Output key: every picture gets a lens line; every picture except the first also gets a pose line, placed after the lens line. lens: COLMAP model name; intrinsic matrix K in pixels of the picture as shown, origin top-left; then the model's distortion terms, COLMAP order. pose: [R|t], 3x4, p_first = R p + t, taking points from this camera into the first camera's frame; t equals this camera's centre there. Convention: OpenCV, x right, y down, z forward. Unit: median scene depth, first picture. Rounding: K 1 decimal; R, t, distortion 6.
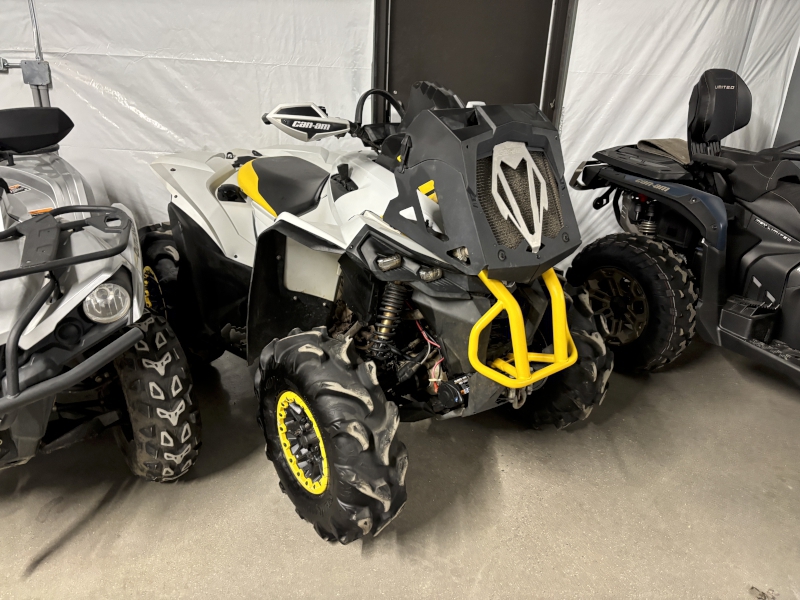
lens RADIAL K [[596.1, 0, 400.0], [0, 596.1, 300.0], [0, 0, 1]] dist [-0.006243, -0.005062]
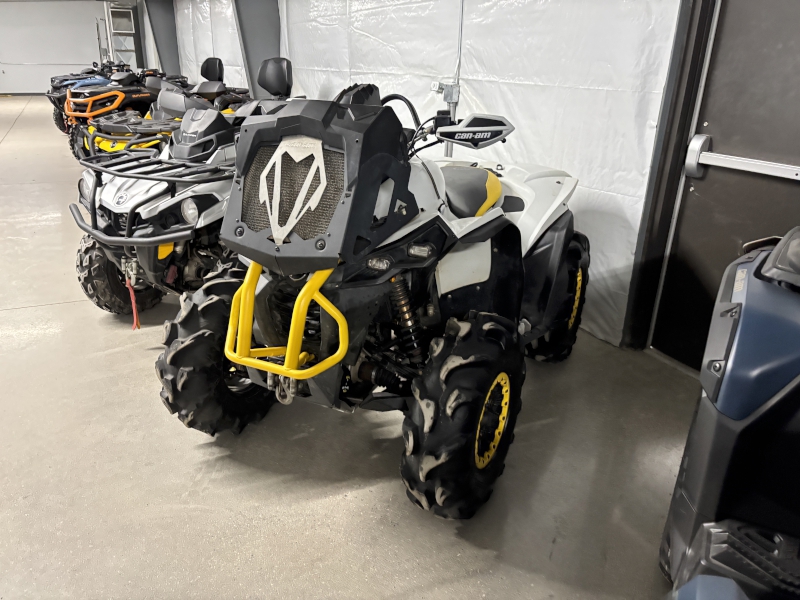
lens RADIAL K [[607.2, 0, 400.0], [0, 607.2, 300.0], [0, 0, 1]] dist [0.004513, 0.001337]
pose [[0.403535, 0.297066, -0.865397, 0.815368], [-0.365194, 0.919514, 0.145353, -0.143193], [0.838924, 0.257382, 0.479543, 0.462895]]
